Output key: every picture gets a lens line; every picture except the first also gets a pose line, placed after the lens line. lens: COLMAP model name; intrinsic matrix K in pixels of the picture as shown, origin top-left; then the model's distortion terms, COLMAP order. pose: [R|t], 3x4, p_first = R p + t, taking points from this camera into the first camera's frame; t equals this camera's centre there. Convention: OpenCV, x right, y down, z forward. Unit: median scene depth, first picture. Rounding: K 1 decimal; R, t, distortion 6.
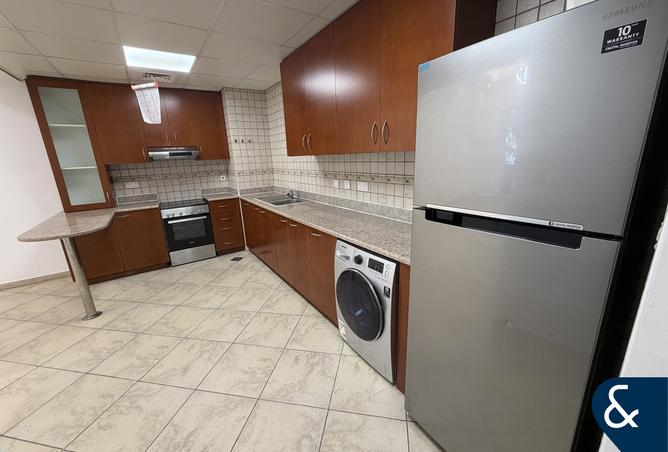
lens RADIAL K [[266.4, 0, 335.2], [0, 266.4, 224.6], [0, 0, 1]] dist [0.001590, -0.000154]
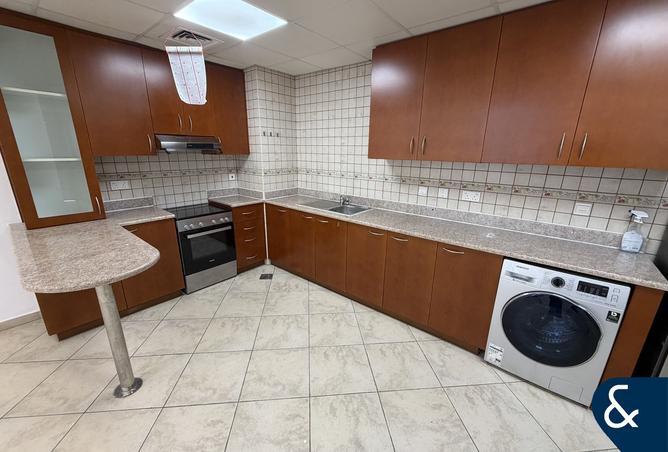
lens RADIAL K [[266.4, 0, 346.2], [0, 266.4, 225.0], [0, 0, 1]] dist [0.001590, -0.000154]
pose [[0.957947, -0.023392, 0.285990, -0.439285], [0.019321, 0.999668, 0.017051, -0.048607], [-0.286294, -0.010808, 0.958081, 0.164043]]
